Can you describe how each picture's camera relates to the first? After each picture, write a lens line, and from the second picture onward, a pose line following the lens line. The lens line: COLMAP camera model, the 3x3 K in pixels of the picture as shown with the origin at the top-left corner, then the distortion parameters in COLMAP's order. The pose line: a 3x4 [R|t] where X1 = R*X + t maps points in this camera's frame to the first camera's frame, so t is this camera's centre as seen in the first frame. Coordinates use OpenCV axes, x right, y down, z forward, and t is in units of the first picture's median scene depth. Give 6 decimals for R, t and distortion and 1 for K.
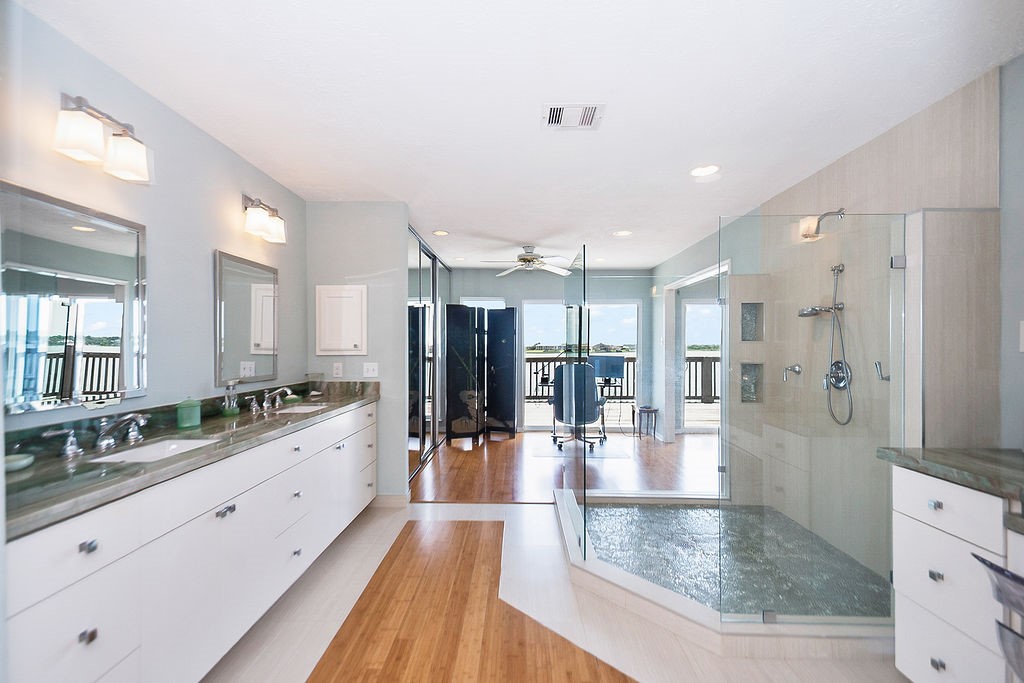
lens RADIAL K [[453.0, 0, 513.4], [0, 453.0, 343.7], [0, 0, 1]] dist [0.026479, 0.001819]
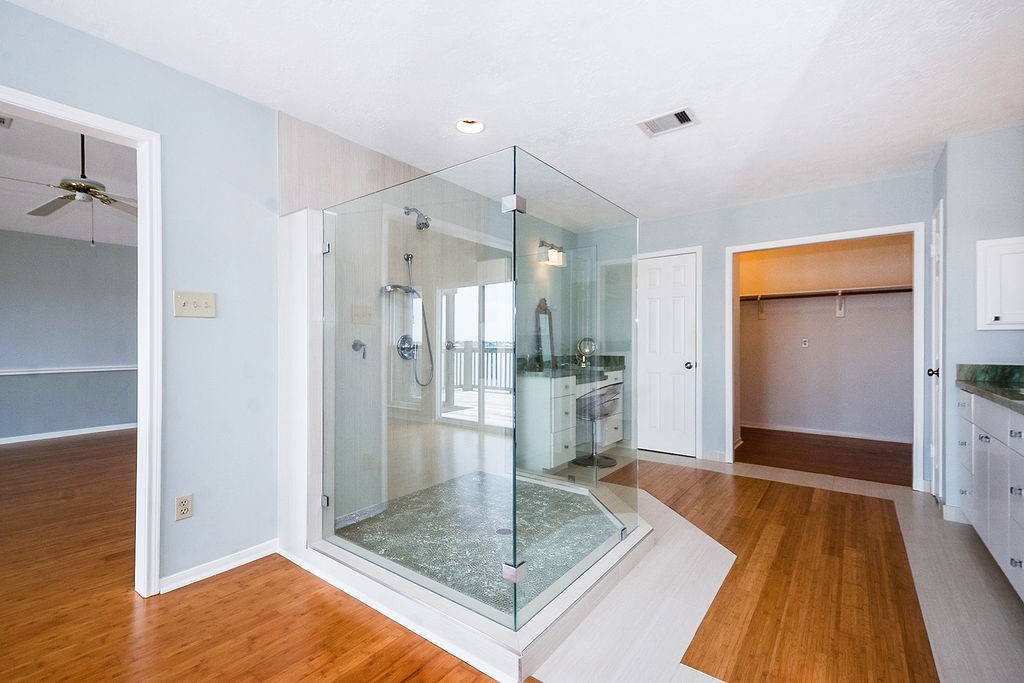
lens RADIAL K [[453.0, 0, 508.1], [0, 453.0, 340.7], [0, 0, 1]] dist [0.026479, 0.001819]
pose [[-0.805705, 0.001287, 0.592316, -0.092741], [-0.006154, 0.999925, -0.010543, 0.030000], [-0.592285, -0.012140, -0.805637, 0.862462]]
